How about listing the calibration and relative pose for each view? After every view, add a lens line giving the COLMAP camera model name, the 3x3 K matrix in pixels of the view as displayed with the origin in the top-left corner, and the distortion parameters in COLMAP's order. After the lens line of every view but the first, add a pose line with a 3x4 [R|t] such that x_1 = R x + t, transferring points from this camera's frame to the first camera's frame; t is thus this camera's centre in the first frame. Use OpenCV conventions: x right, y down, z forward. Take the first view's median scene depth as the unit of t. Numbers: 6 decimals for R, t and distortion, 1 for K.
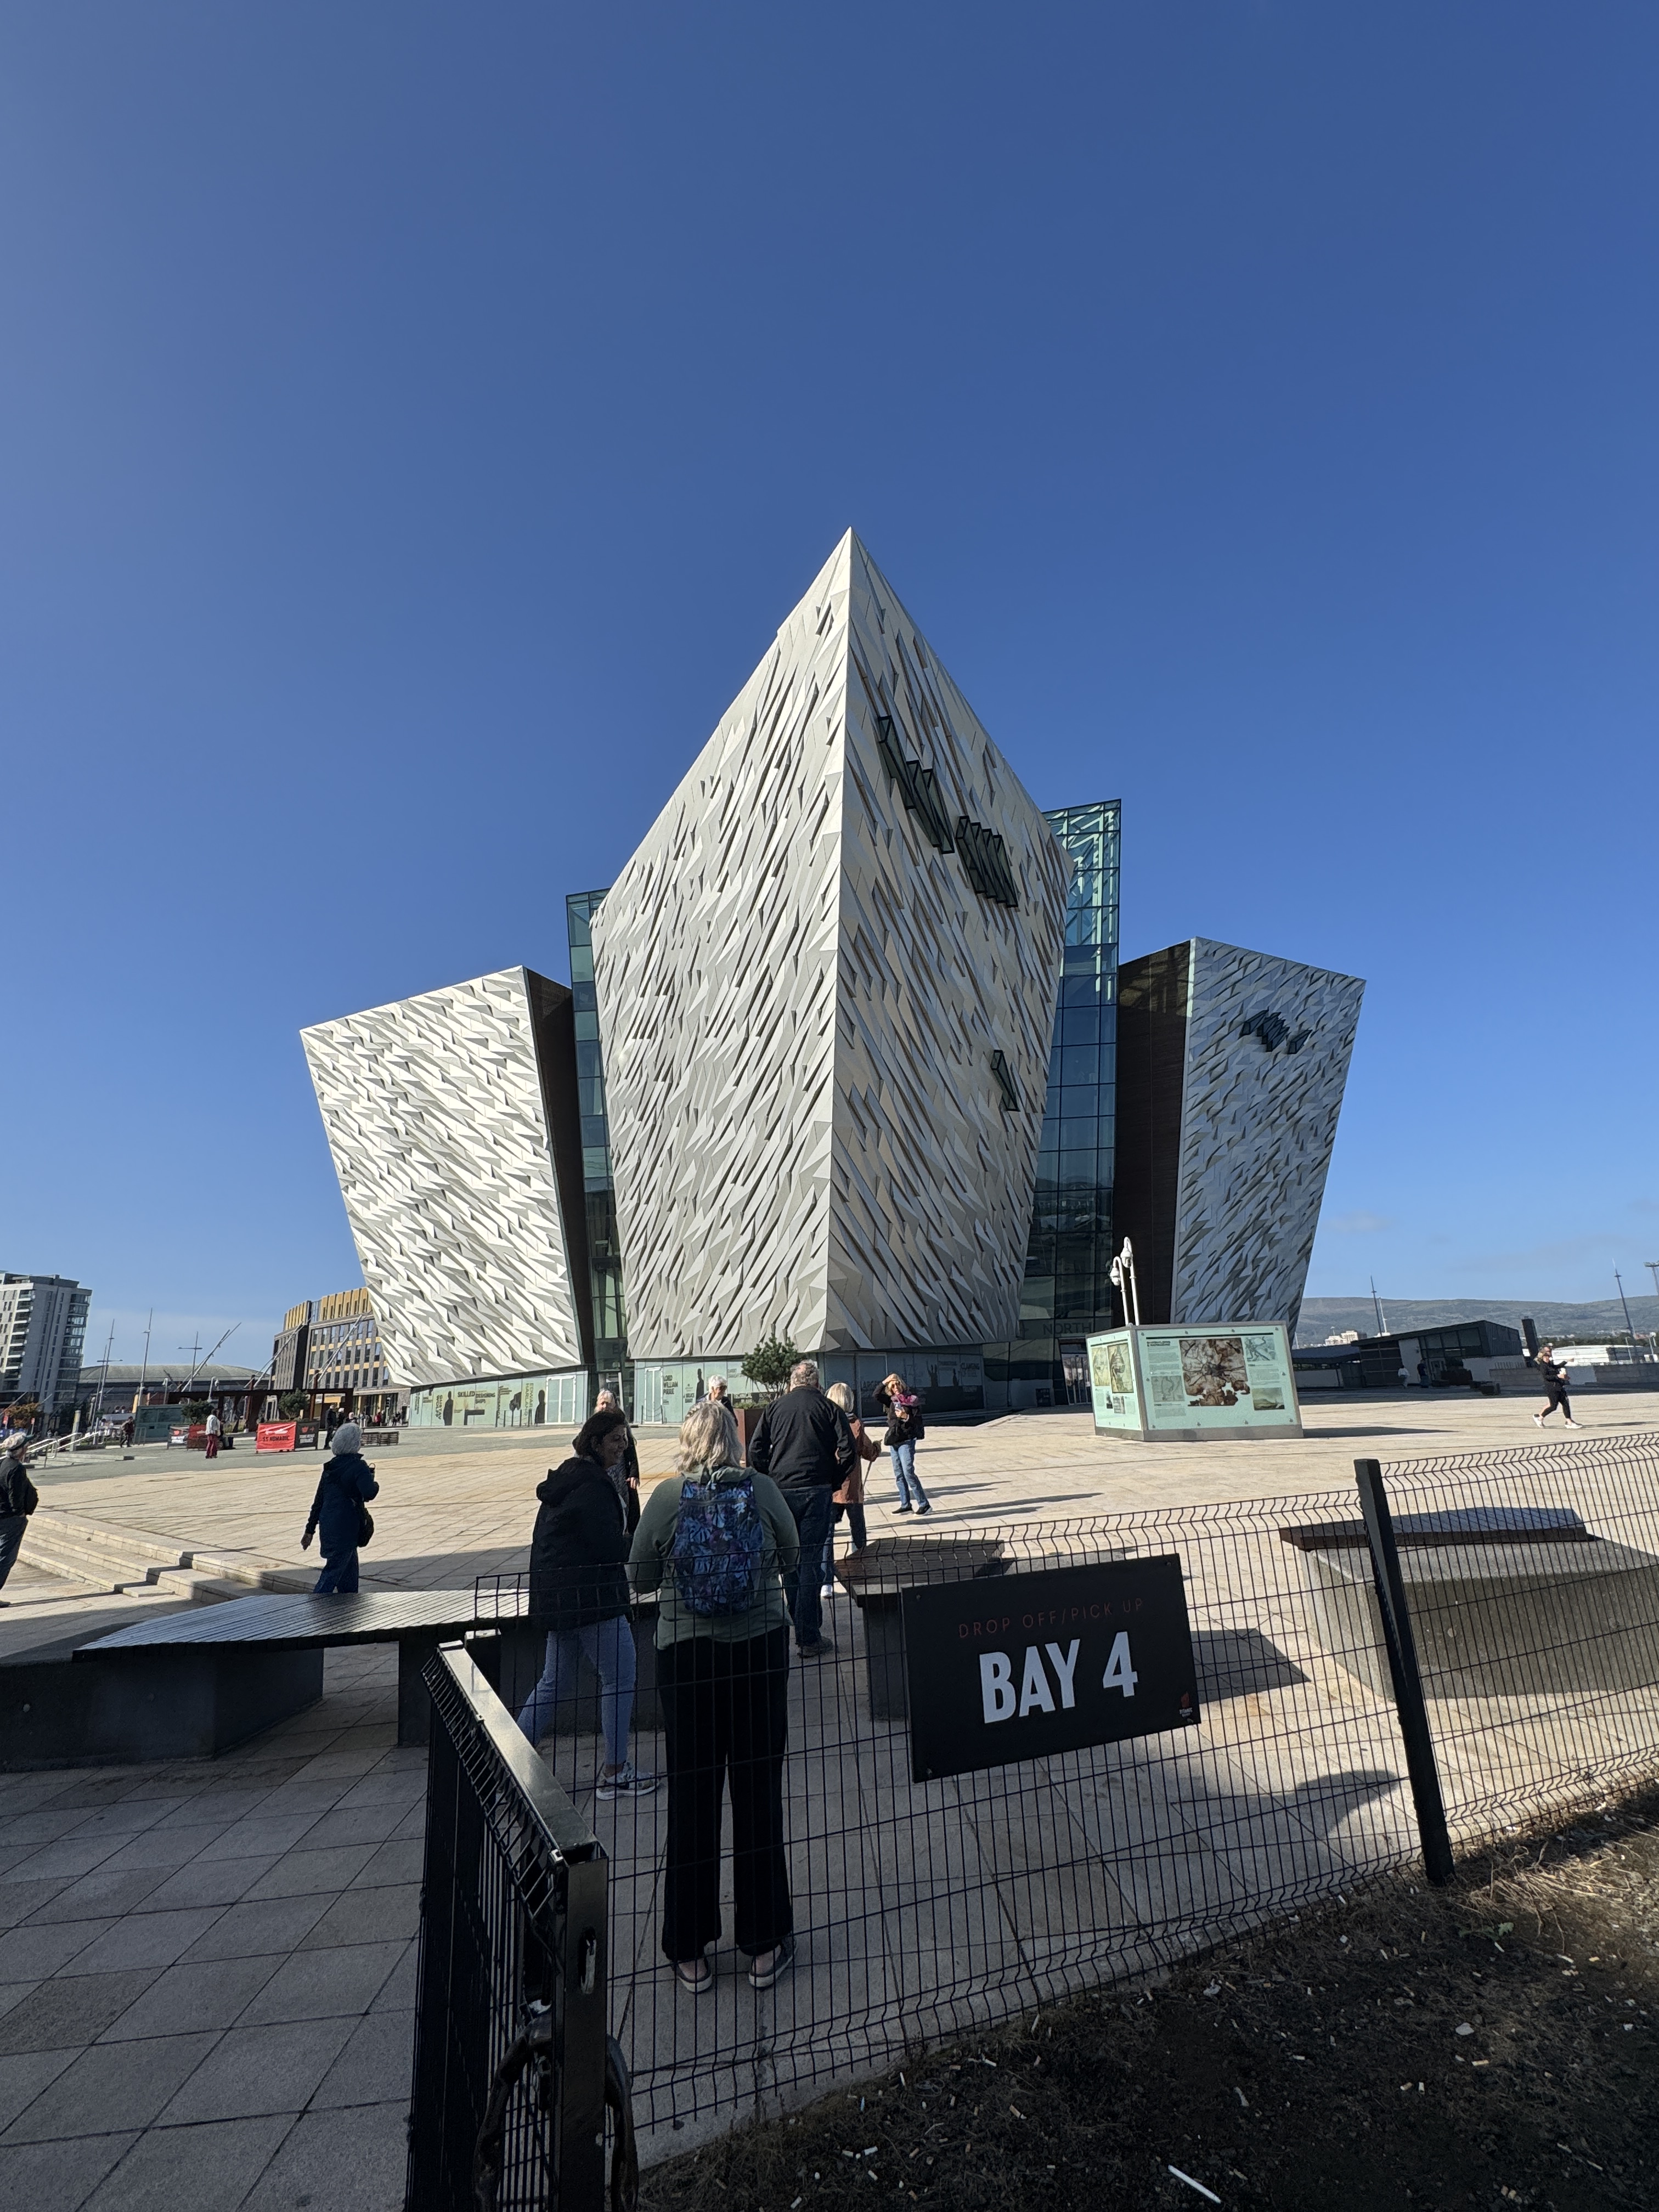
lens RADIAL K [[988.8, 0, 836.5], [0, 988.8, 1108.8], [0, 0, 1]] dist [-0.000306, 0.000001]
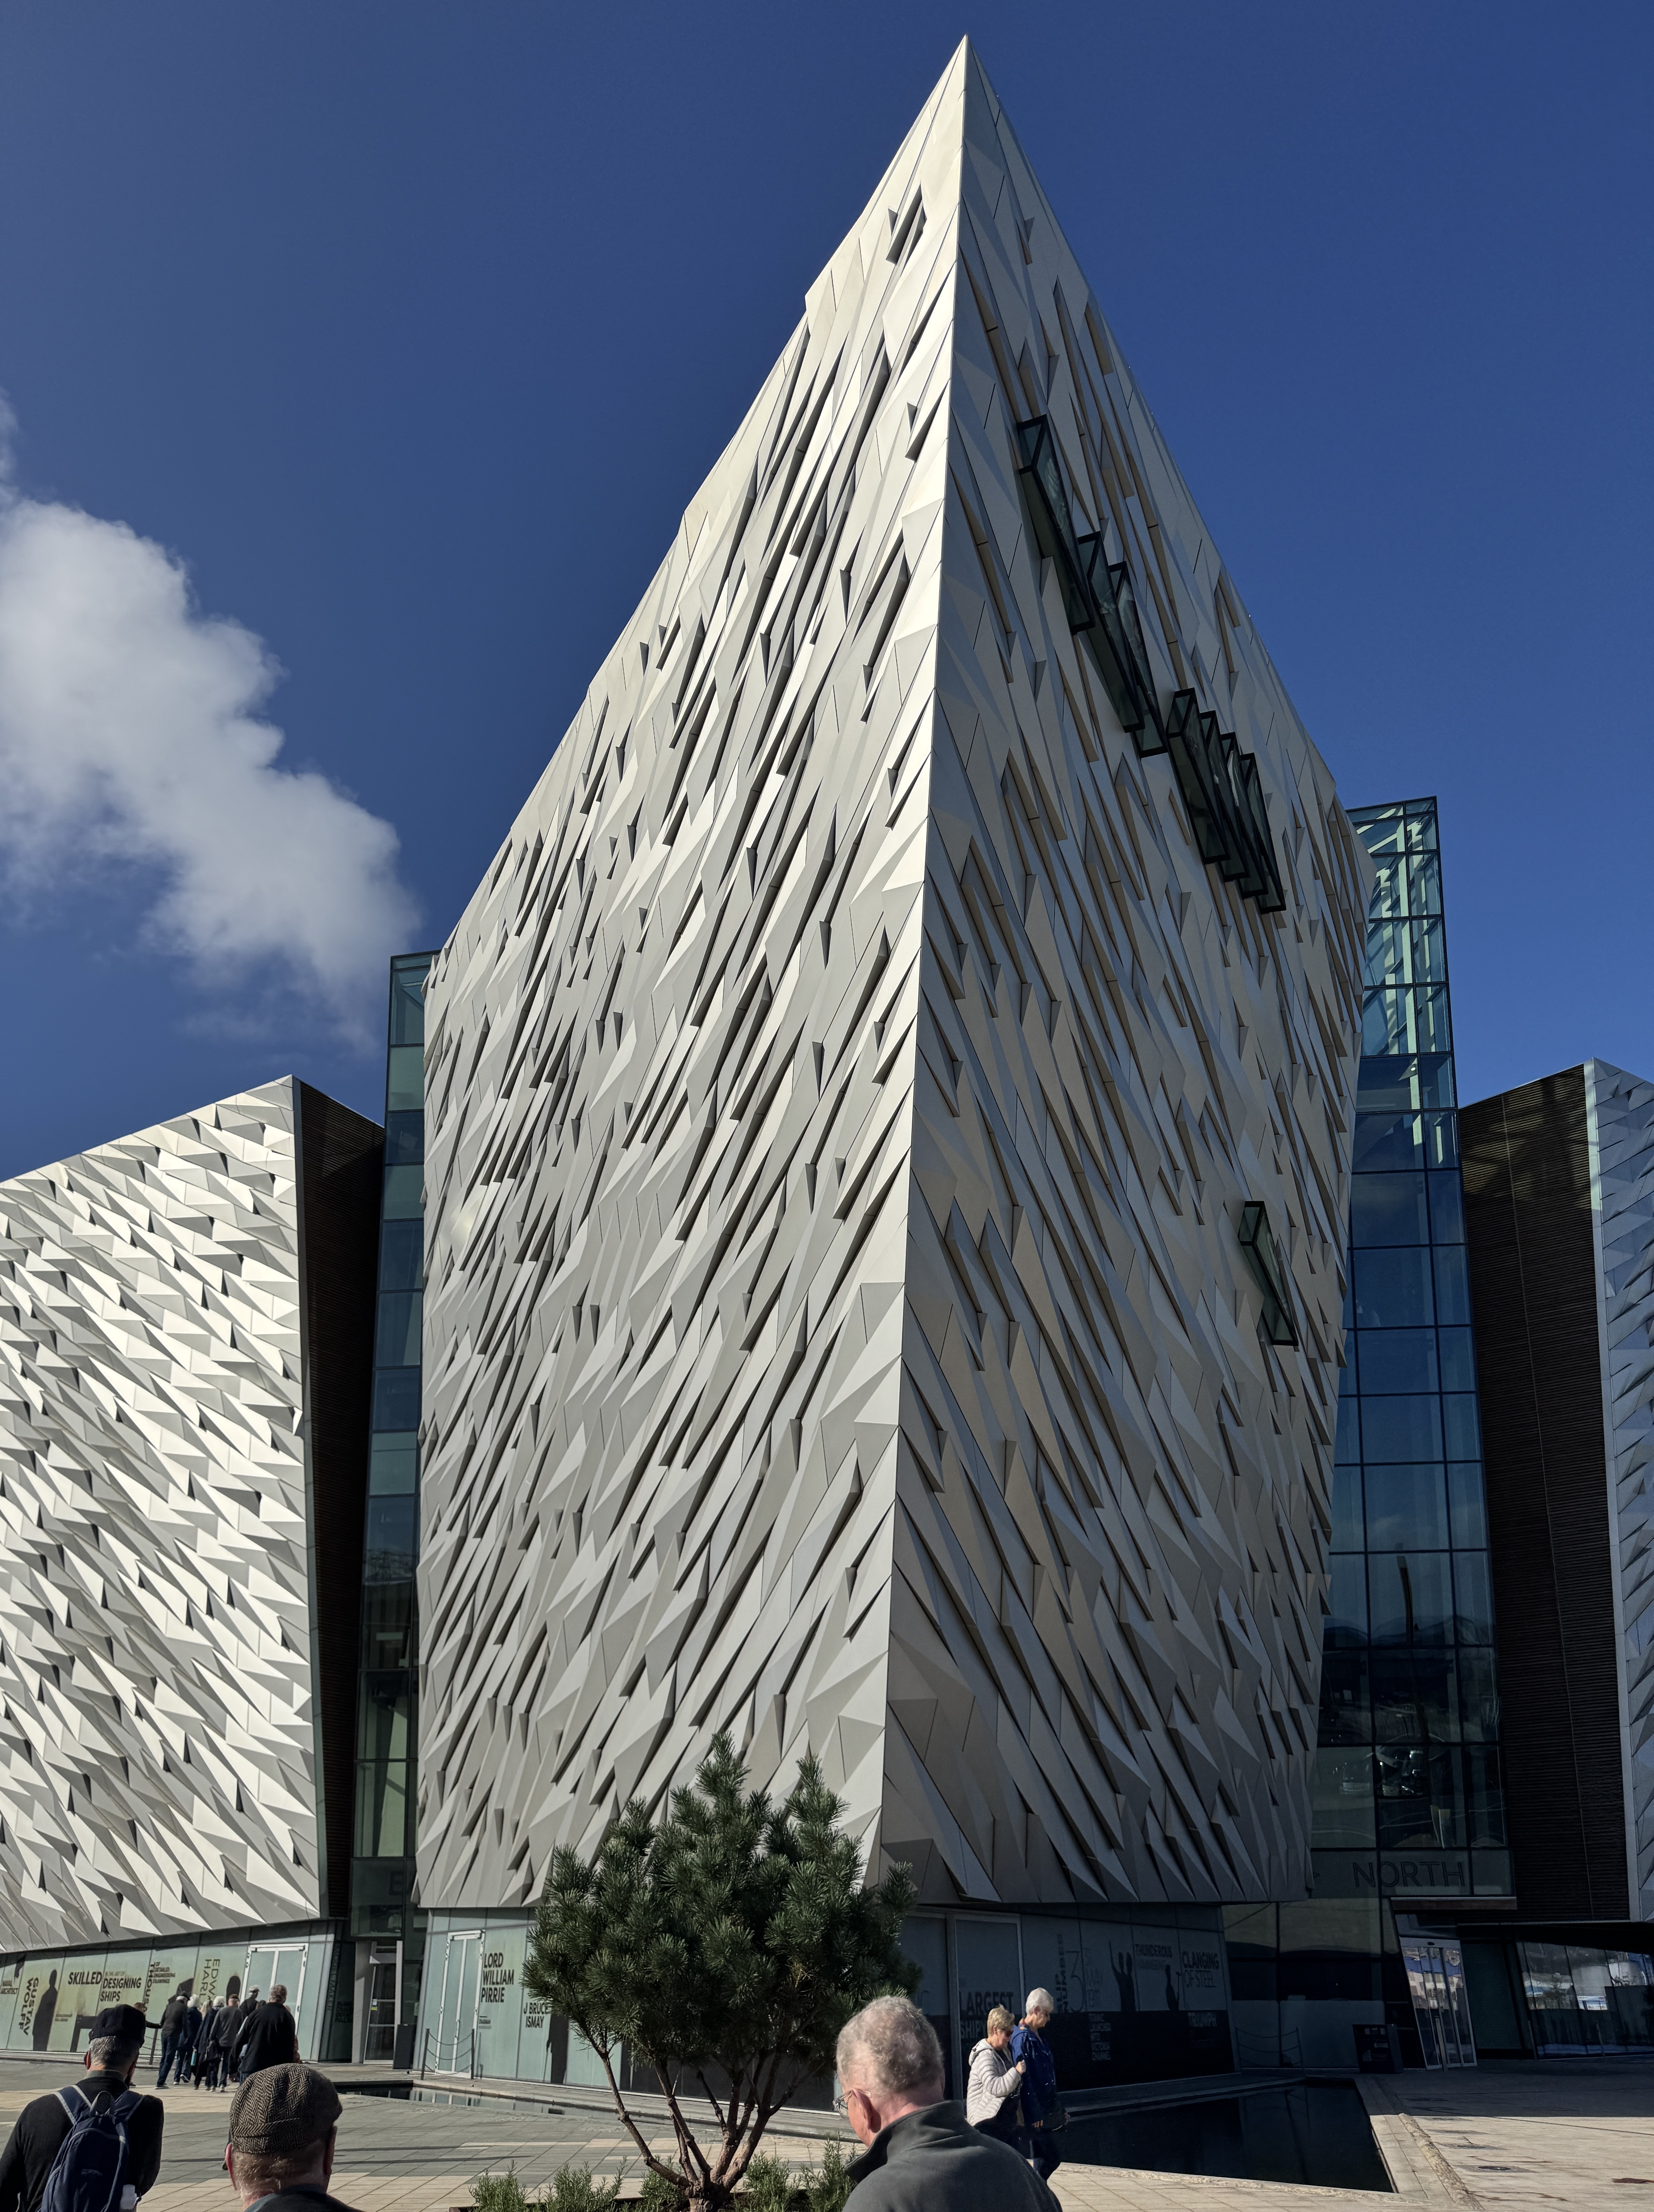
lens RADIAL K [[1567.8, 0, 807.7], [0, 1567.8, 1105.8], [0, 0, 1]] dist [0.051060, -0.056846]
pose [[0.998986, 0.020212, -0.040221, -0.014708], [-0.028884, 0.973145, -0.228374, 0.065345], [0.034525, 0.229305, 0.972742, 0.252811]]
